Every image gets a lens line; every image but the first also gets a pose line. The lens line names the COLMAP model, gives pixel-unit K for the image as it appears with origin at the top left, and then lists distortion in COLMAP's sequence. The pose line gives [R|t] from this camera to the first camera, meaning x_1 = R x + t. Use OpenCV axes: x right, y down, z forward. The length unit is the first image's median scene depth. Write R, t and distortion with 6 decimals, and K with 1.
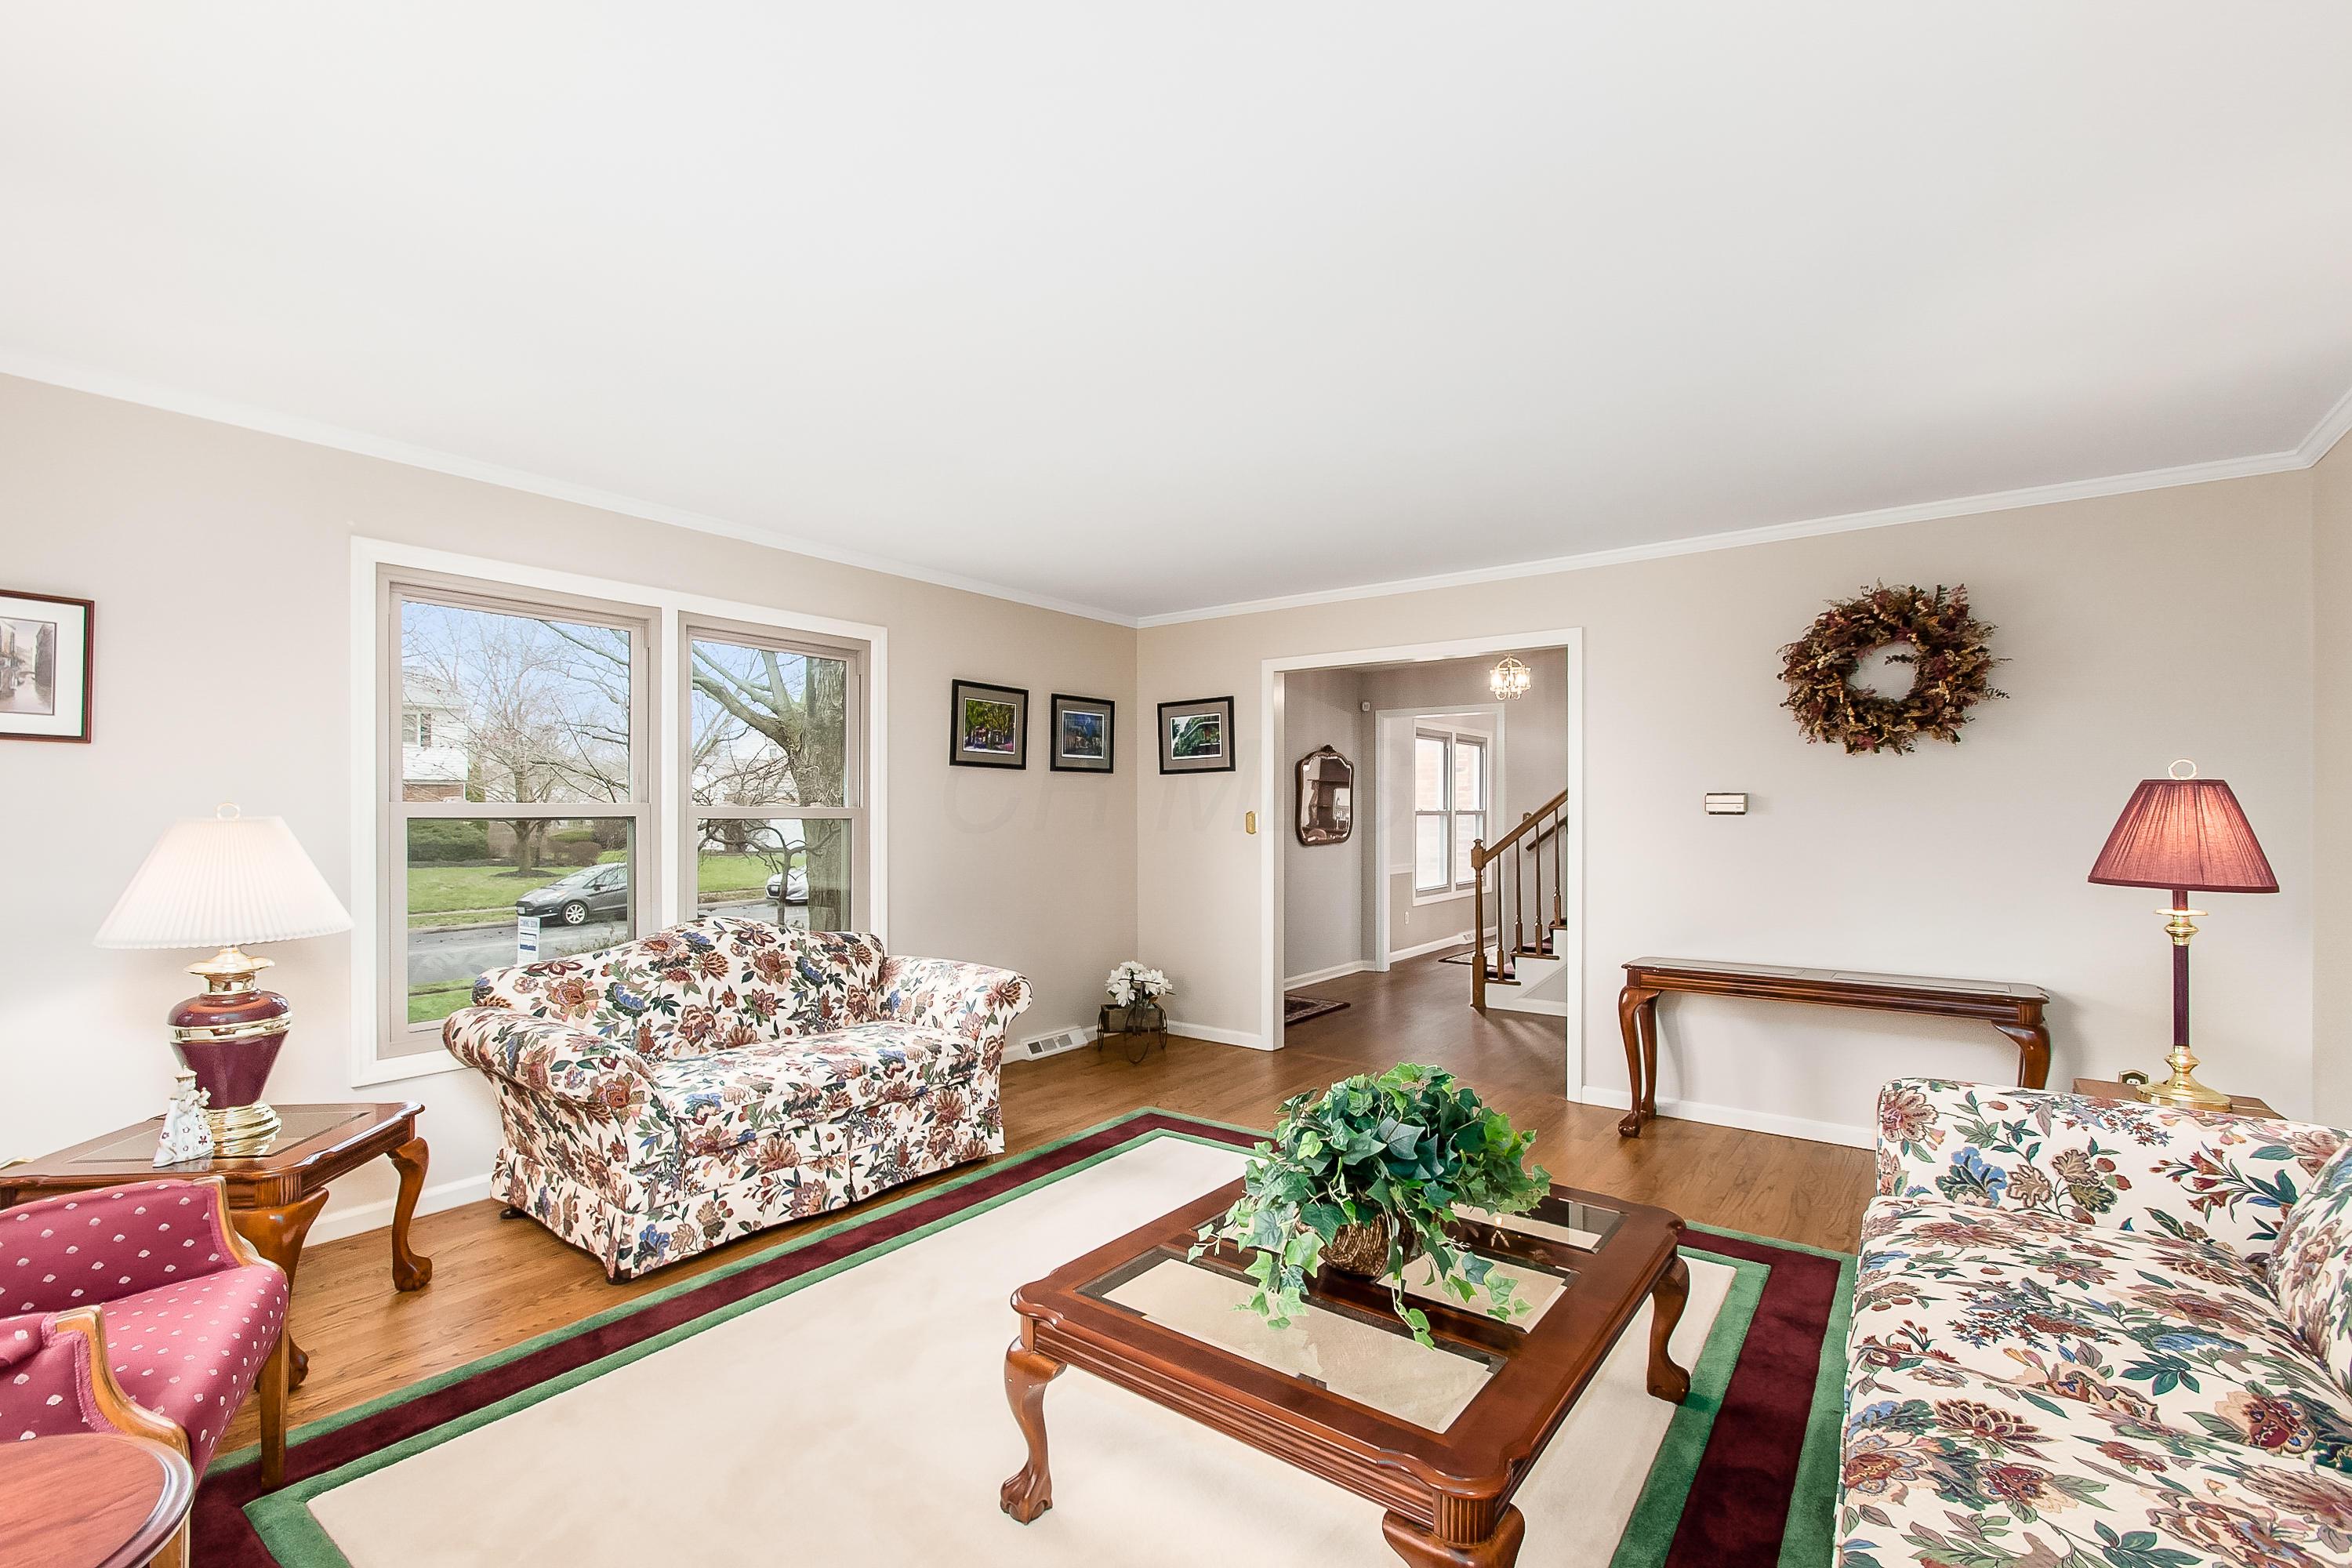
lens RADIAL K [[1041.1, 0, 1141.6], [0, 1041.1, 805.3], [0, 0, 1]] dist [0.002783, -0.000448]
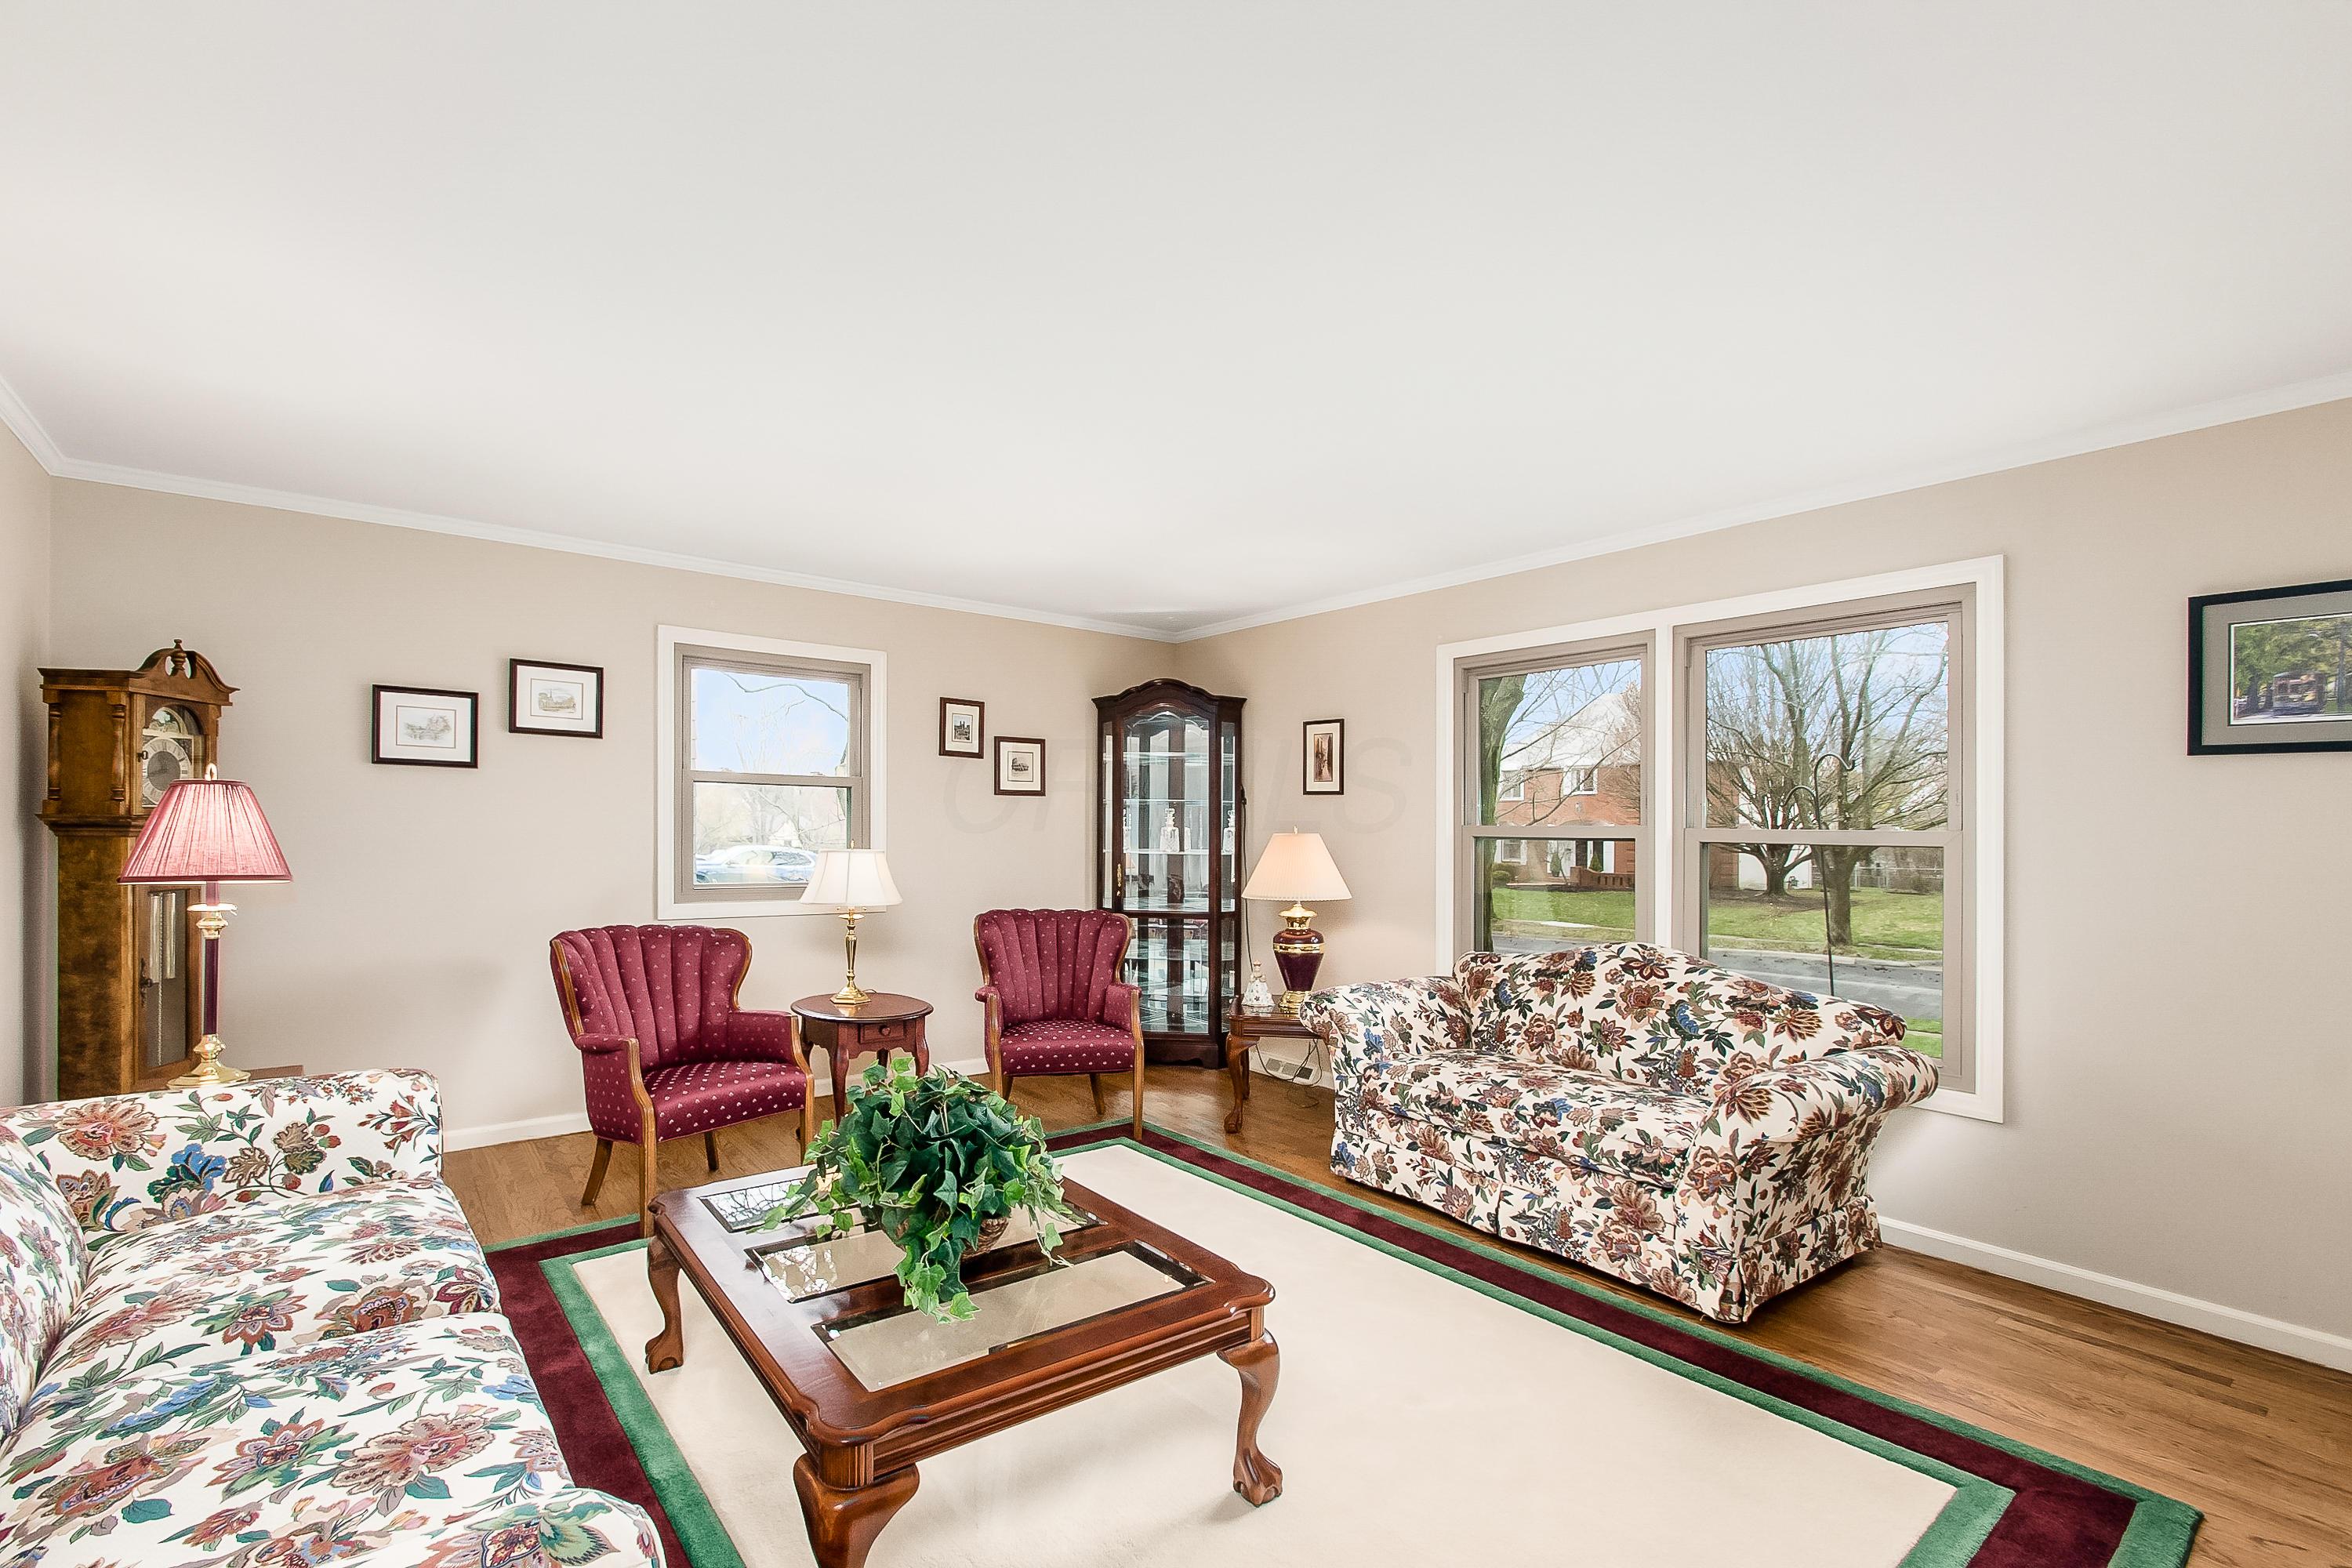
lens RADIAL K [[1104.1, 0, 1165.5], [0, 1104.1, 825.2], [0, 0, 1]] dist [0.003793, 0.000667]
pose [[-0.266357, -0.007851, -0.963843, 0.802152], [-0.006508, 0.999959, -0.006347, 0.008708], [0.963853, 0.004582, -0.266397, 0.979549]]
